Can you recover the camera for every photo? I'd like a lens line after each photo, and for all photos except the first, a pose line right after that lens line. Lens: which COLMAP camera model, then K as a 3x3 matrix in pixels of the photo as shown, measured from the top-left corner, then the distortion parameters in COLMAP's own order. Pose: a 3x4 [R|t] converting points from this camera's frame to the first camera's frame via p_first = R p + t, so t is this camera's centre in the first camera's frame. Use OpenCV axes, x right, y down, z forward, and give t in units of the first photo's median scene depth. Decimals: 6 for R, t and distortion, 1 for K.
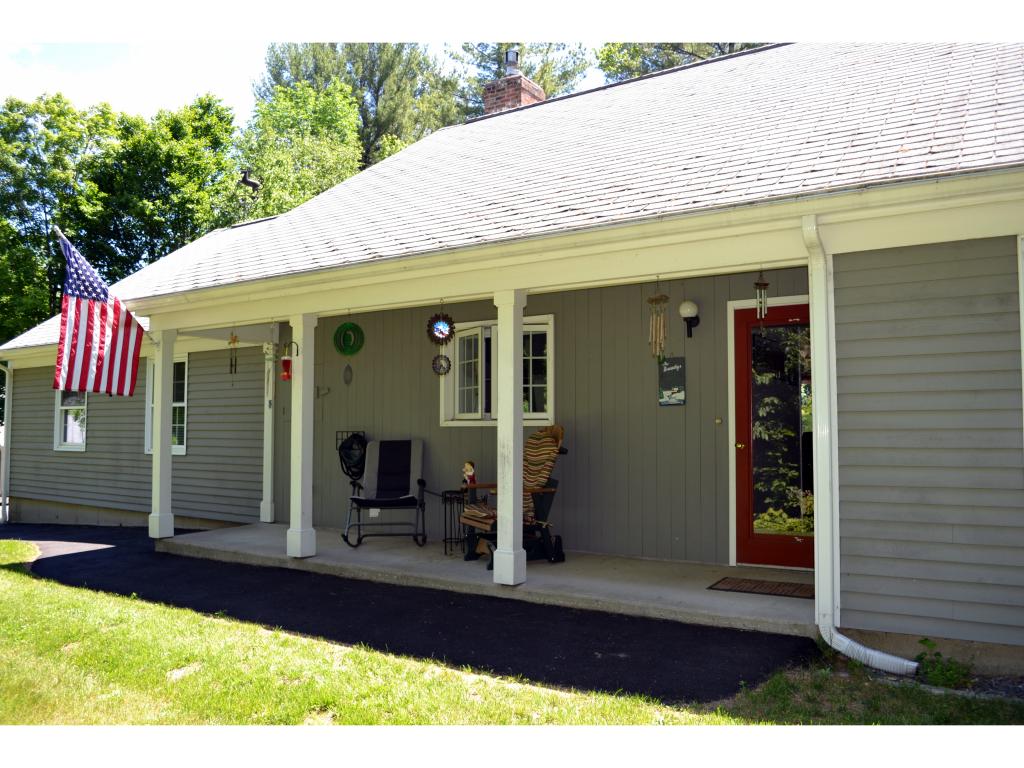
lens RADIAL K [[814.3, 0, 512.0], [0, 814.3, 384.0], [0, 0, 1]] dist [-0.076079, 0.004356]
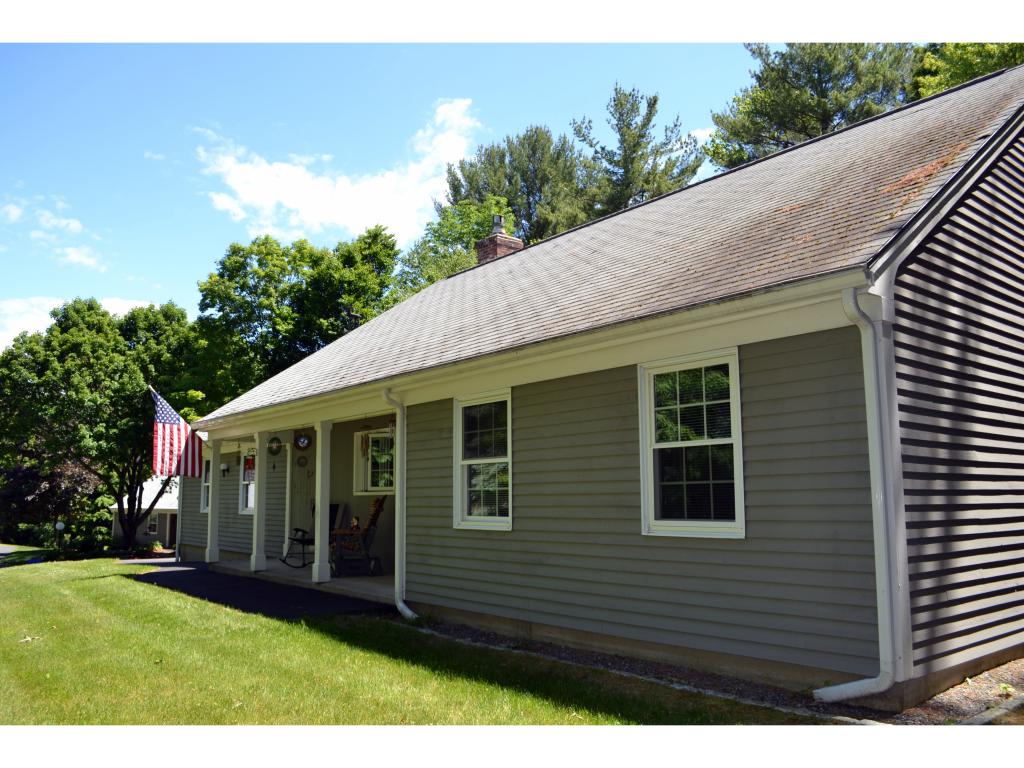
lens RADIAL K [[814.3, 0, 512.0], [0, 814.3, 384.0], [0, 0, 1]] dist [-0.076079, 0.004356]
pose [[0.952904, -0.048935, -0.299300, 0.208724], [0.024631, 0.996124, -0.084447, -0.007173], [0.302272, 0.073098, 0.950415, -0.134471]]
